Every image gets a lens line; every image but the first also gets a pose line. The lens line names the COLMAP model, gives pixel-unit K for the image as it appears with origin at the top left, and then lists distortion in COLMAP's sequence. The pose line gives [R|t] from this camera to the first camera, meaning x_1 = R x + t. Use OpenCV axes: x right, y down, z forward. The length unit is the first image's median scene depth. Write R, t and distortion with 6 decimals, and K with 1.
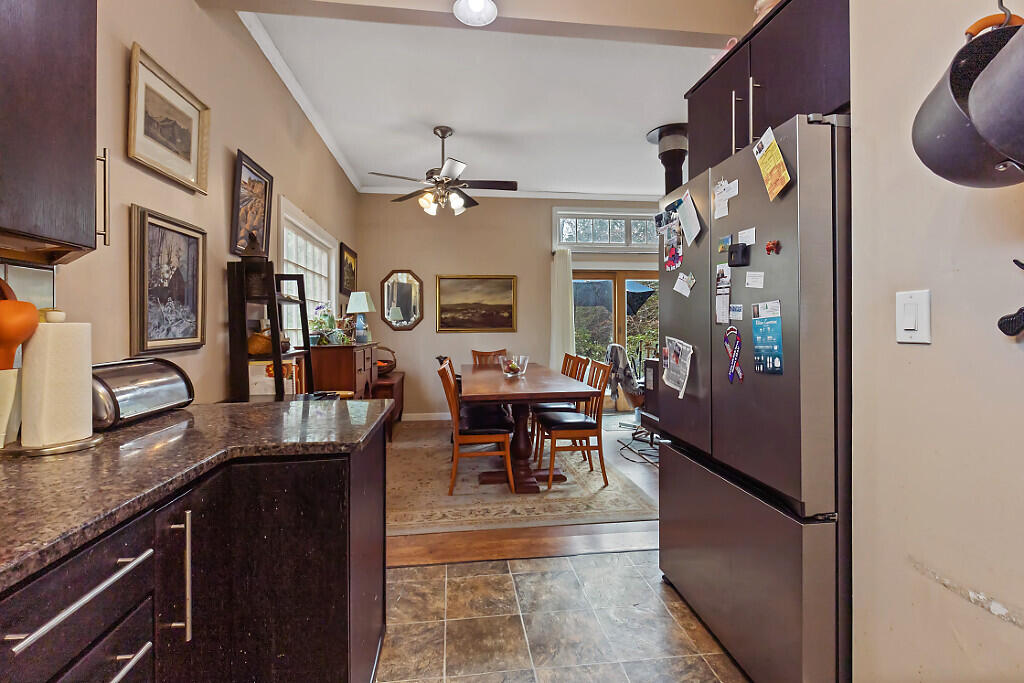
lens RADIAL K [[461.2, 0, 508.3], [0, 461.2, 326.7], [0, 0, 1]] dist [-0.002529, -0.000522]
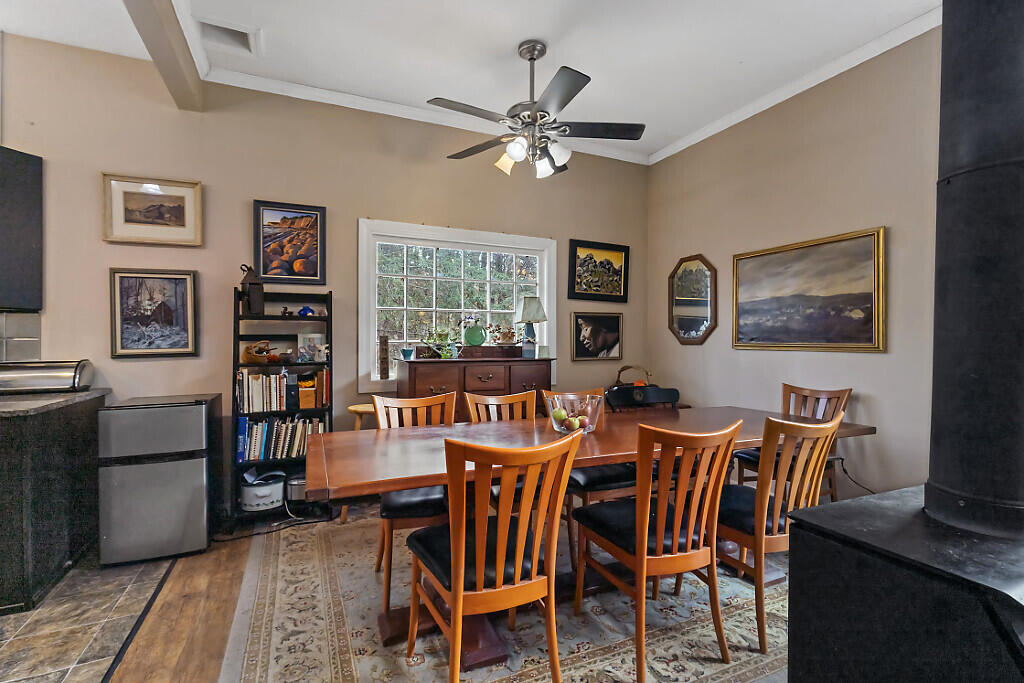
lens RADIAL K [[461.2, 0, 509.6], [0, 461.2, 339.8], [0, 0, 1]] dist [-0.002529, -0.000522]
pose [[0.297485, 0.008687, -0.954687, 0.487873], [0.000383, 0.999957, 0.009218, -0.007487], [0.954726, -0.003108, 0.297469, 0.756720]]
